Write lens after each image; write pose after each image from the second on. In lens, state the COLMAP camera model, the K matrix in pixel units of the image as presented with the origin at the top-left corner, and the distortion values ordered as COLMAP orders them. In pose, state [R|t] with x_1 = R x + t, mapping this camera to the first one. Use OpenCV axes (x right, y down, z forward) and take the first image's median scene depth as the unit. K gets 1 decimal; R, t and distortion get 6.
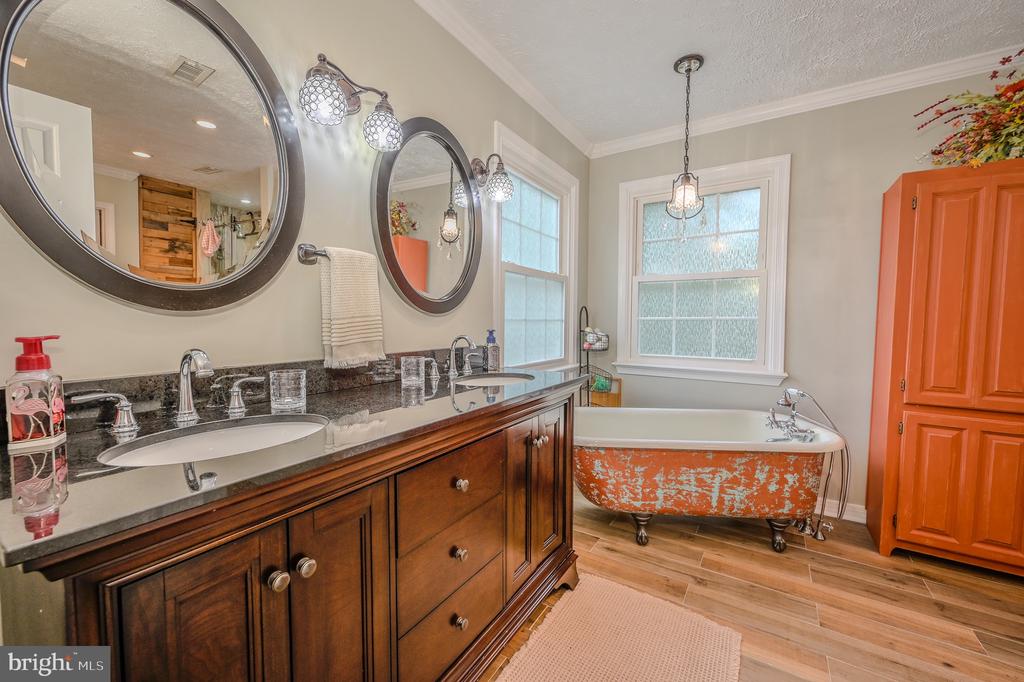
lens RADIAL K [[407.0, 0, 508.4], [0, 407.0, 342.6], [0, 0, 1]] dist [-0.002703, 0.000543]
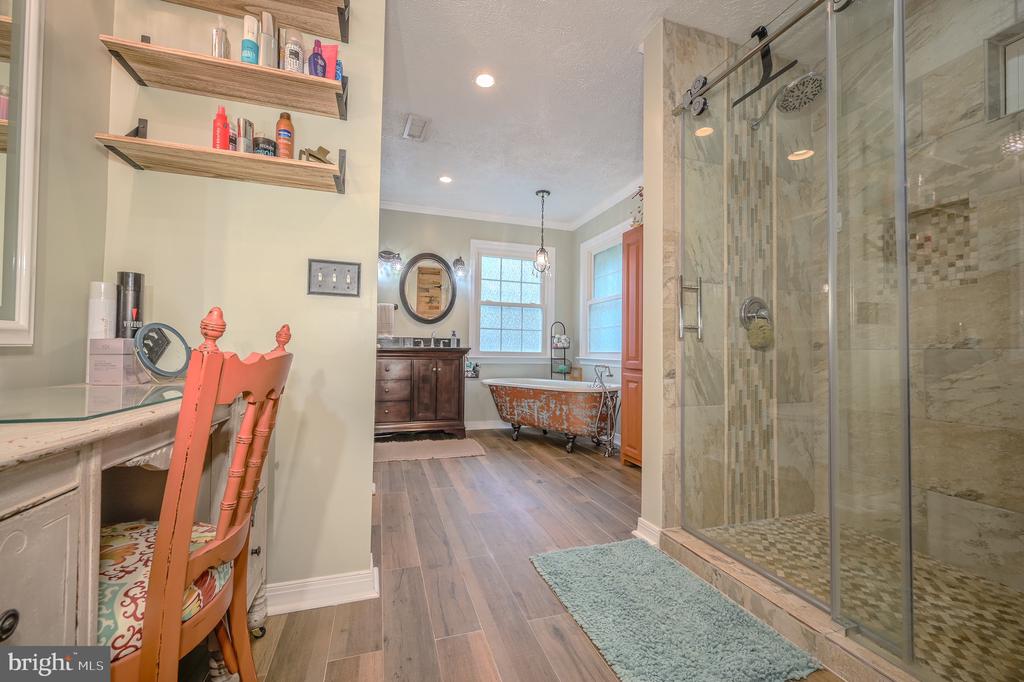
lens RADIAL K [[407.0, 0, 507.7], [0, 407.0, 354.8], [0, 0, 1]] dist [-0.002703, 0.000543]
pose [[0.772284, 0.013321, -0.635137, 1.601068], [-0.048120, 0.998134, -0.037576, 0.172418], [0.633452, 0.059583, 0.771485, -0.559007]]
